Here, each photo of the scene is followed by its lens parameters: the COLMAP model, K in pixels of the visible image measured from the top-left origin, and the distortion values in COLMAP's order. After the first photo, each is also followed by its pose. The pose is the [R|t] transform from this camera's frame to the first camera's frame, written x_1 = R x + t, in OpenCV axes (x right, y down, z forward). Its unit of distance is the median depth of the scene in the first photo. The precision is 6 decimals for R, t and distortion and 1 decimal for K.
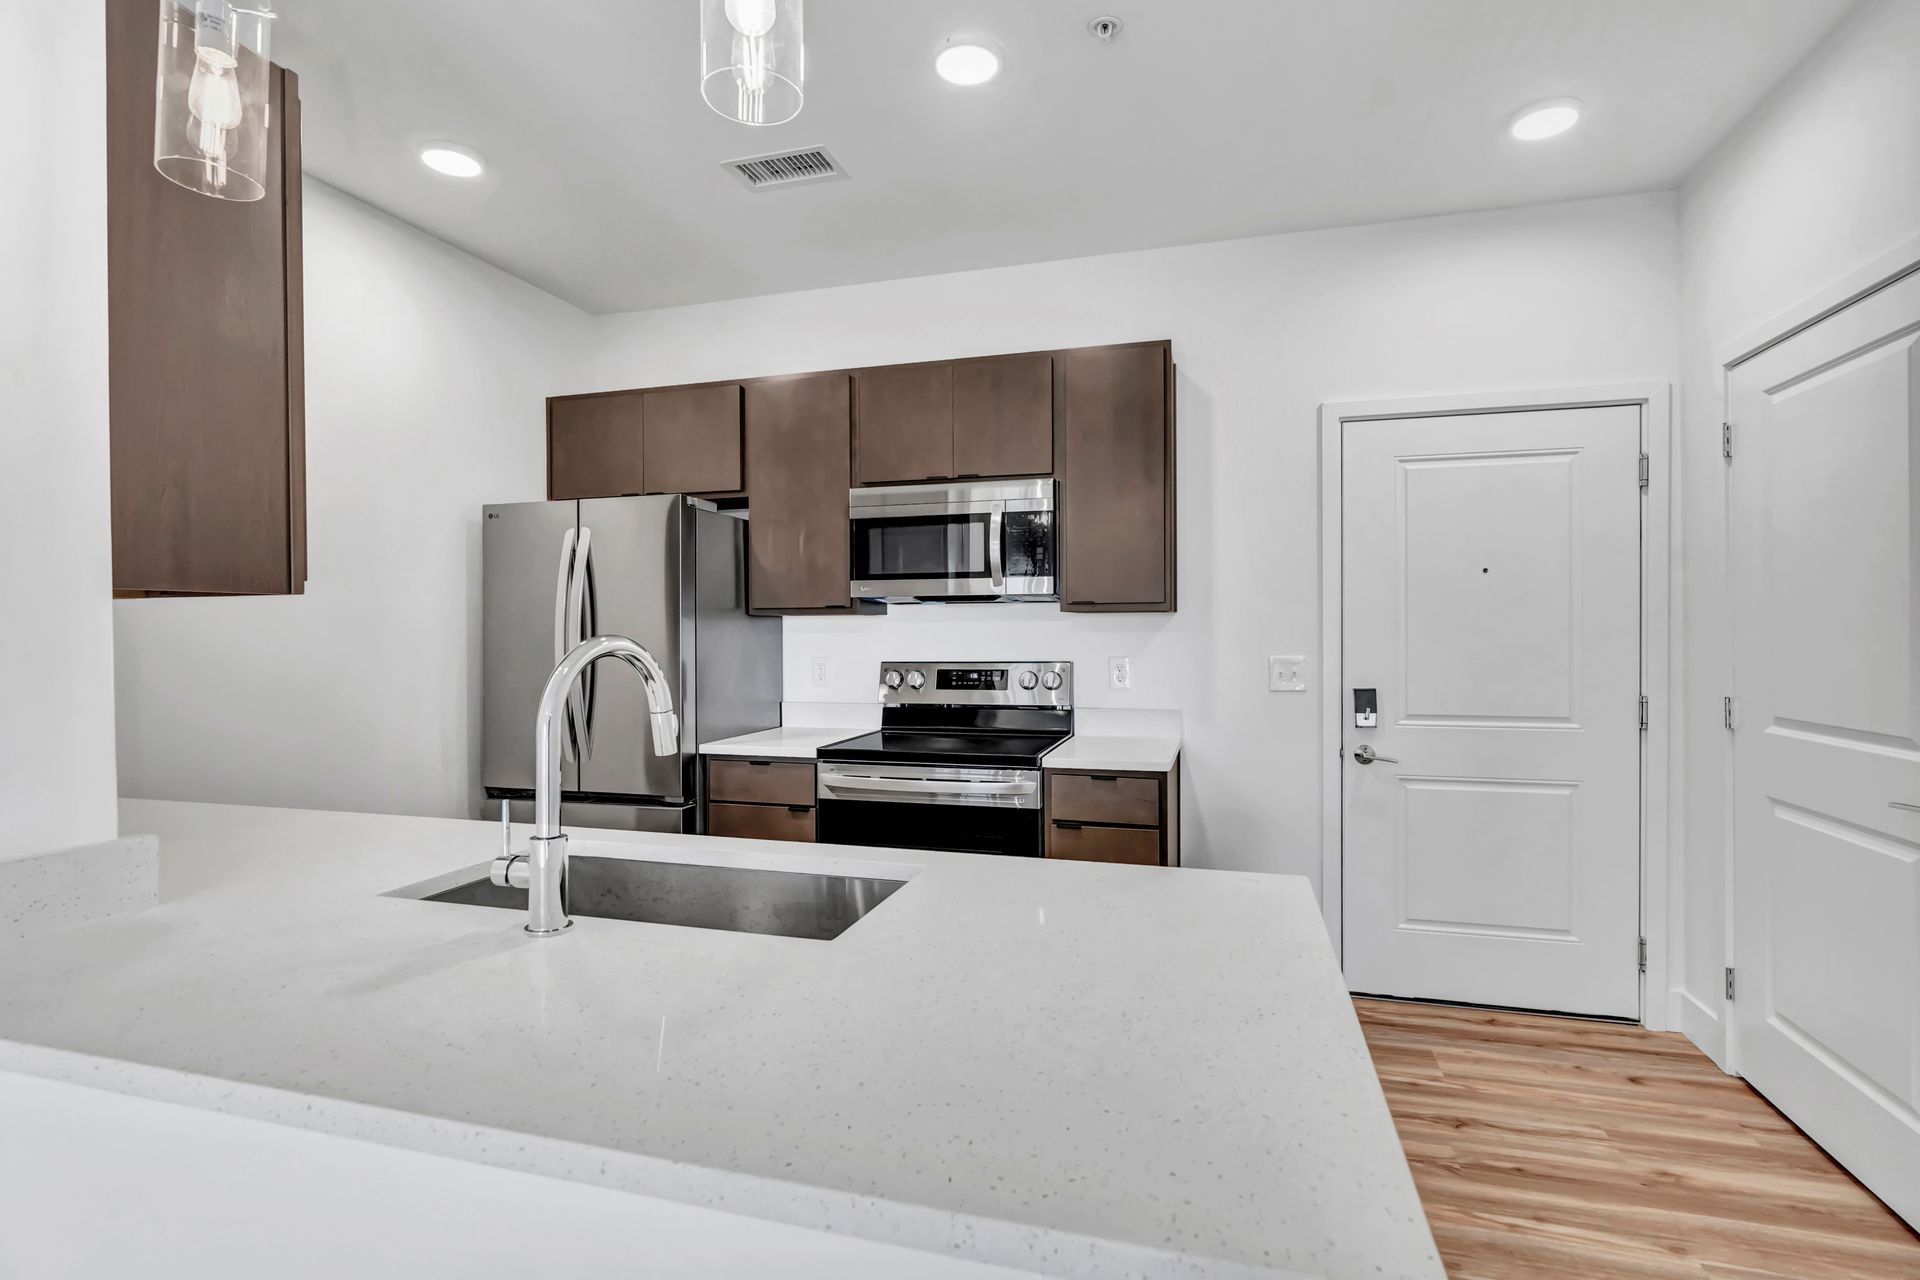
lens RADIAL K [[882.6, 0, 960.0], [0, 882.6, 640.0], [0, 0, 1]] dist [-0.000366, 0.000057]
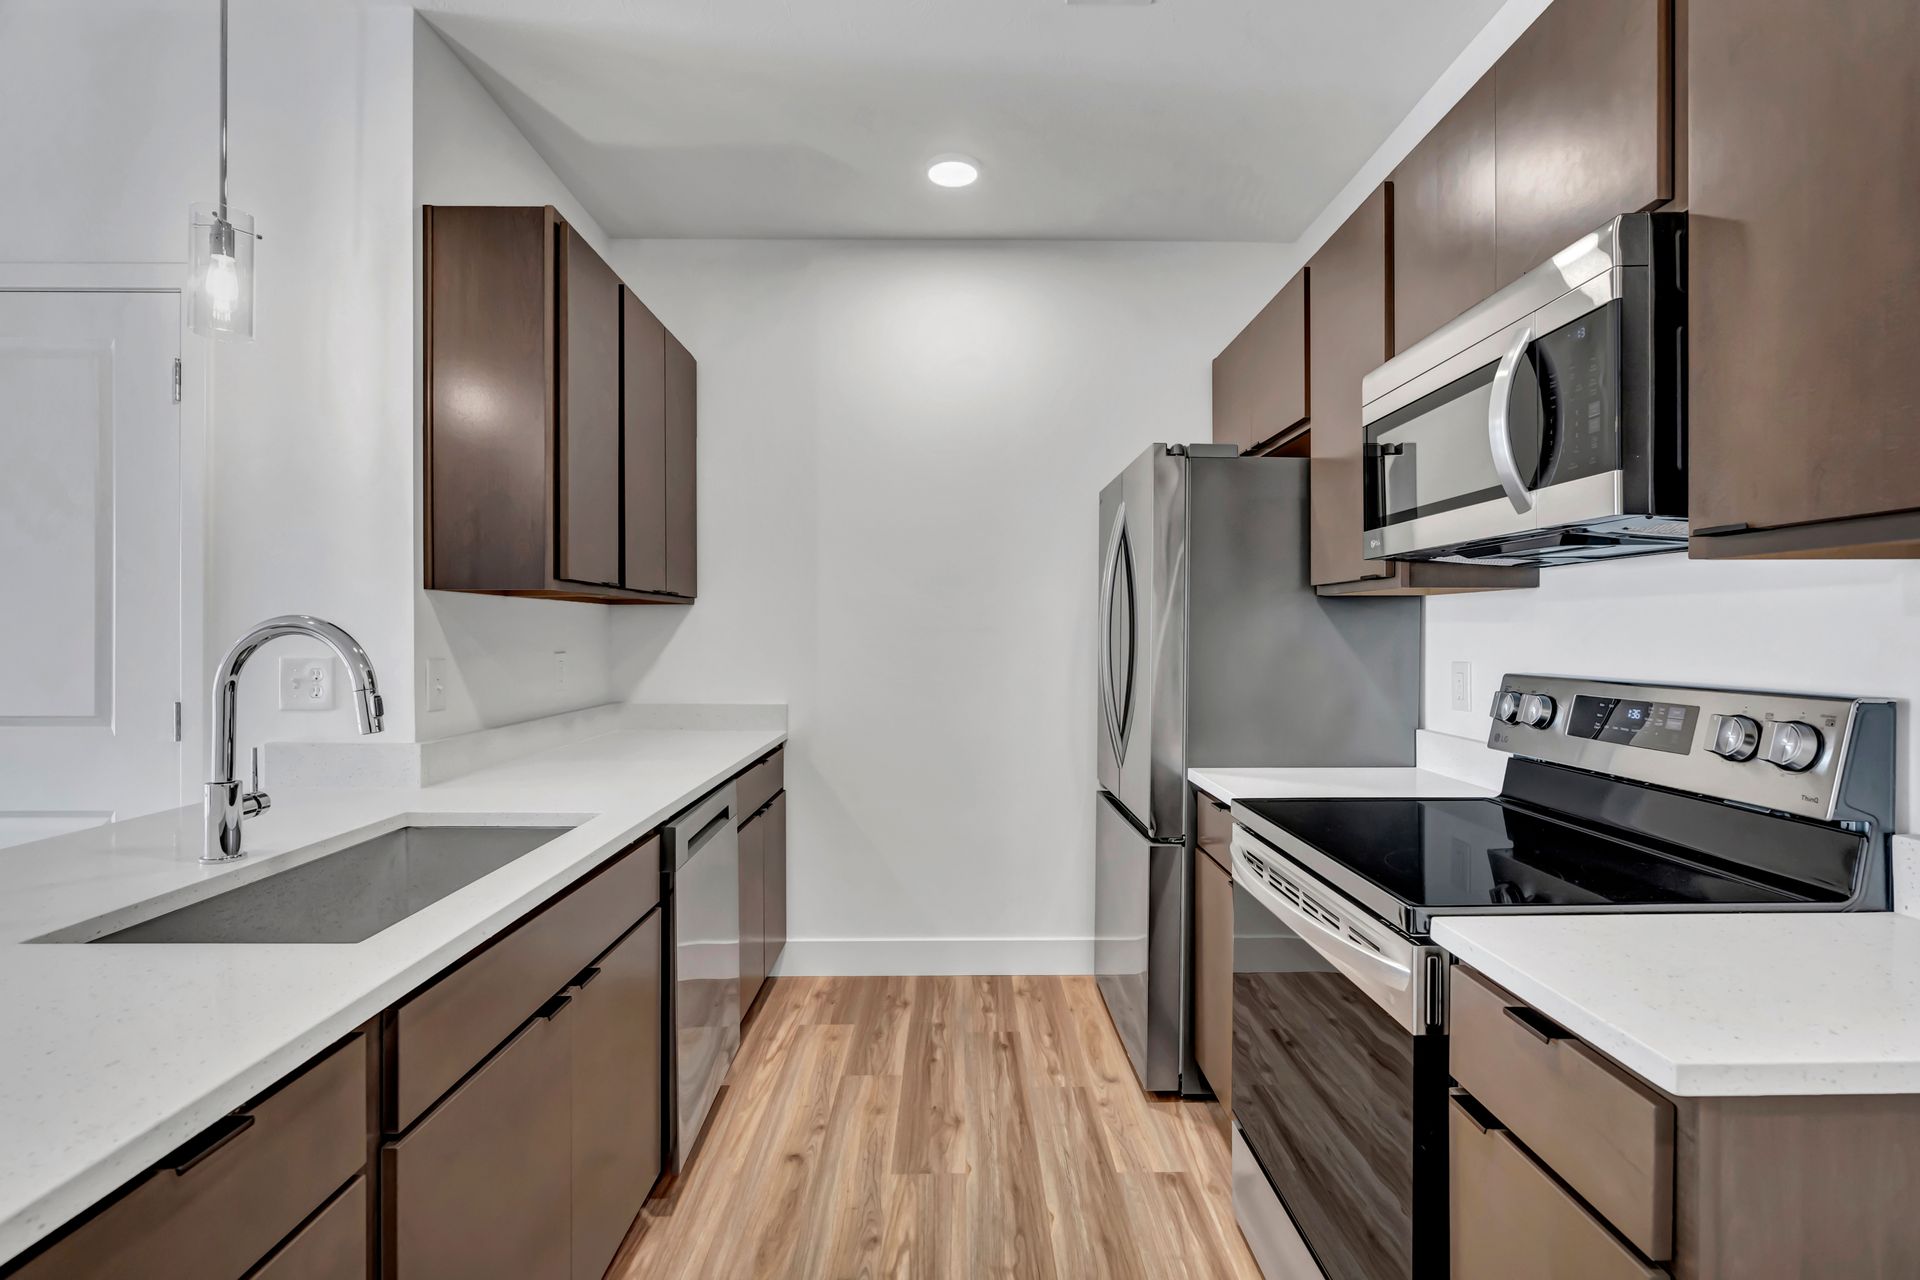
lens RADIAL K [[882.6, 0, 960.0], [0, 882.6, 640.0], [0, 0, 1]] dist [-0.000366, 0.000057]
pose [[0.289253, 0.018912, -0.957066, 0.346922], [-0.015951, 0.999761, 0.014935, 0.001511], [0.957120, 0.010946, 0.289486, 0.545492]]
